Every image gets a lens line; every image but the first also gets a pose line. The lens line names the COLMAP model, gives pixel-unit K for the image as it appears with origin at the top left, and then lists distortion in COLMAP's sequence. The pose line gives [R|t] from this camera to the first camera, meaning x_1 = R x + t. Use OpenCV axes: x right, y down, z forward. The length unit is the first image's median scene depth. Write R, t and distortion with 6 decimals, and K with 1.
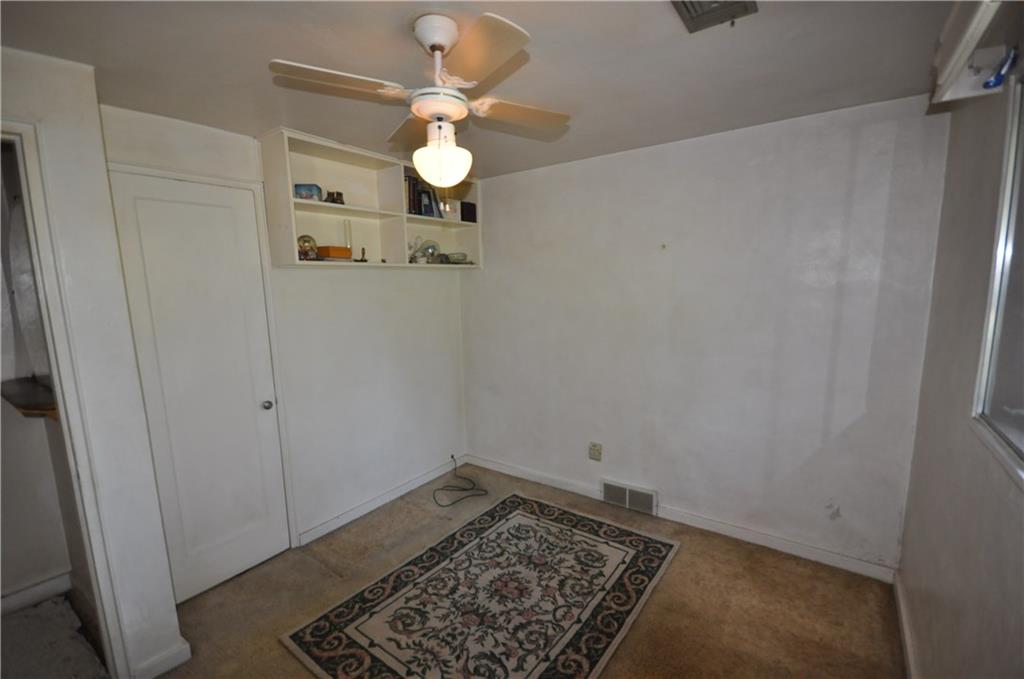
lens RADIAL K [[446.4, 0, 513.1], [0, 446.4, 342.2], [0, 0, 1]] dist [-0.008581, -0.001831]
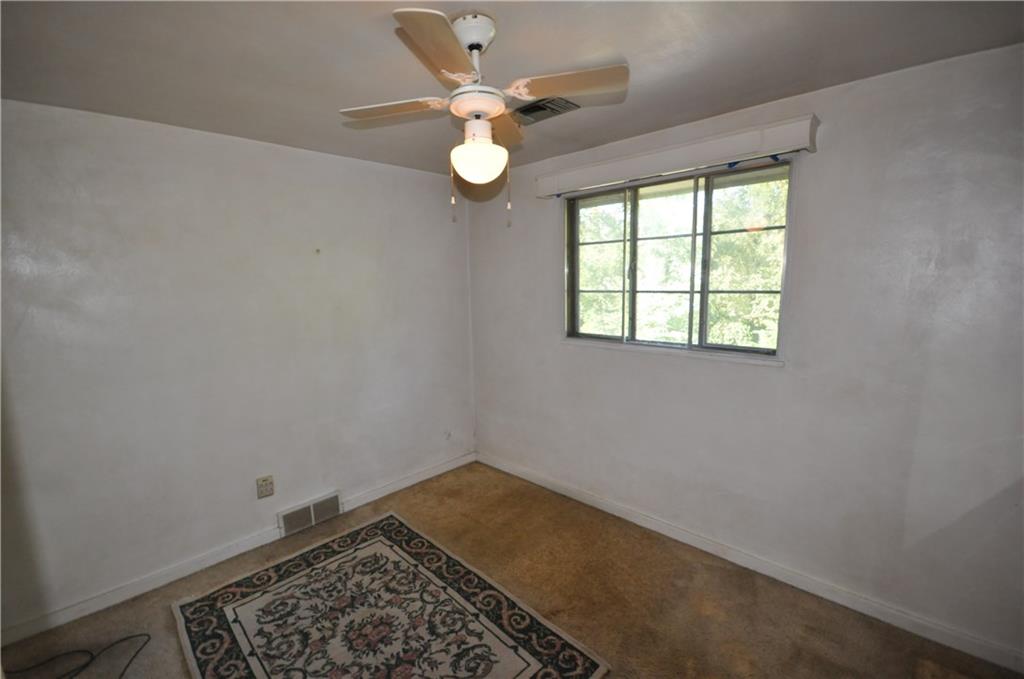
lens RADIAL K [[446.4, 0, 514.1], [0, 446.4, 338.2], [0, 0, 1]] dist [-0.008581, -0.001831]
pose [[0.146780, -0.112974, 0.982697, -0.723726], [0.153022, 0.984091, 0.090278, -0.047903], [-0.977261, 0.137123, 0.161732, 0.487605]]
